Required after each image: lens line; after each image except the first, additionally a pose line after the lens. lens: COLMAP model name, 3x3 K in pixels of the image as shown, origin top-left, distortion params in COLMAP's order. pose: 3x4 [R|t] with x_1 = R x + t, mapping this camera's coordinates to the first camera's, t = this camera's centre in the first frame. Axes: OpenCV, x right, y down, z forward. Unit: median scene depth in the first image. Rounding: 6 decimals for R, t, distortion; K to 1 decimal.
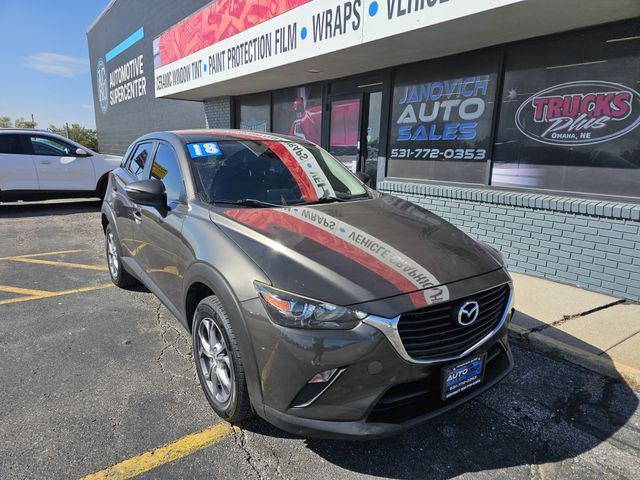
lens RADIAL K [[427.8, 0, 311.3], [0, 427.8, 247.2], [0, 0, 1]] dist [0.047296, -0.043894]
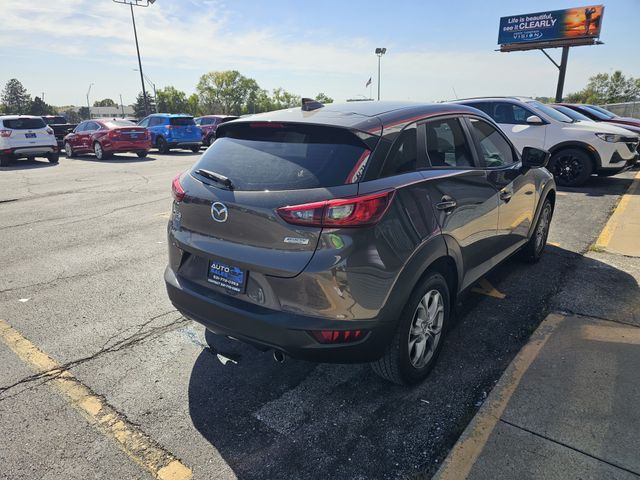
lens RADIAL K [[427.8, 0, 311.3], [0, 427.8, 247.2], [0, 0, 1]] dist [0.047296, -0.043894]
pose [[0.269463, 0.278462, -0.921872, 0.383072], [-0.199080, 0.952711, 0.229586, -0.122525], [0.942209, 0.121661, 0.312156, 0.474978]]
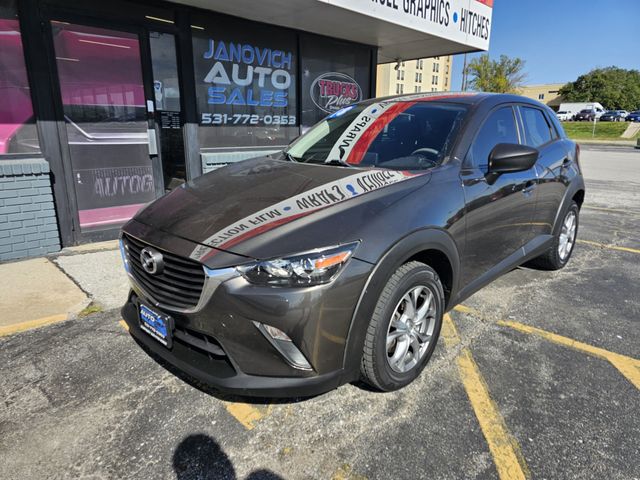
lens RADIAL K [[427.9, 0, 321.1], [0, 427.9, 242.6], [0, 0, 1]] dist [0.053037, -0.051990]
pose [[-0.188435, -0.274240, 0.943019, -0.735965], [0.209707, 0.926838, 0.311438, -0.221283], [-0.959435, 0.256443, -0.117139, 0.997579]]
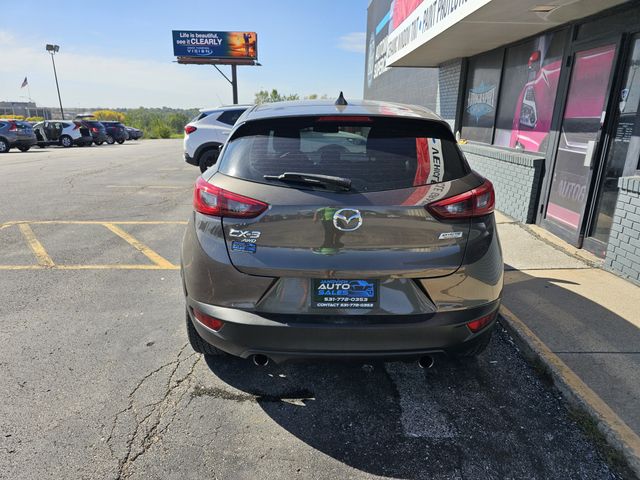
lens RADIAL K [[432.5, 0, 310.2], [0, 432.5, 243.2], [0, 0, 1]] dist [0.046341, -0.046205]
pose [[0.813809, 0.158204, -0.559184, 0.170862], [-0.130457, 0.987406, 0.089497, -0.058479], [0.566301, 0.000116, 0.824199, 0.234176]]
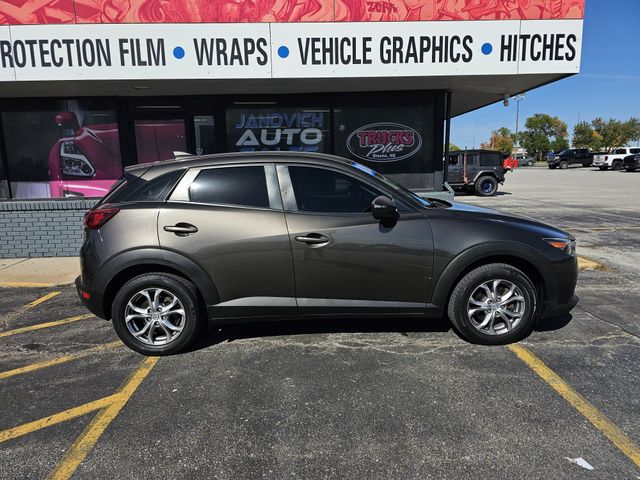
lens RADIAL K [[427.9, 0, 321.1], [0, 427.9, 242.6], [0, 0, 1]] dist [0.053037, -0.051990]
pose [[0.547292, -0.175543, 0.818325, -0.656939], [0.219364, 0.973661, 0.062155, -0.067265], [-0.807682, 0.145494, 0.571385, 0.233469]]
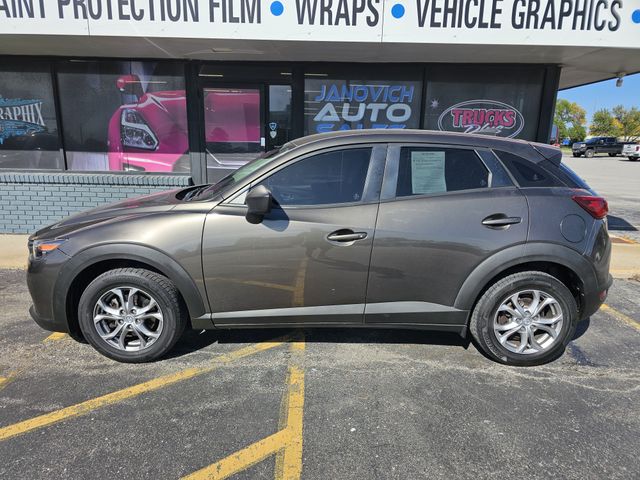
lens RADIAL K [[427.8, 0, 311.3], [0, 427.8, 247.2], [0, 0, 1]] dist [0.047296, -0.043894]
pose [[0.574739, -0.198332, 0.793939, -0.674664], [0.177652, 0.977288, 0.115530, -0.122129], [-0.798820, 0.074645, 0.596920, 0.450632]]
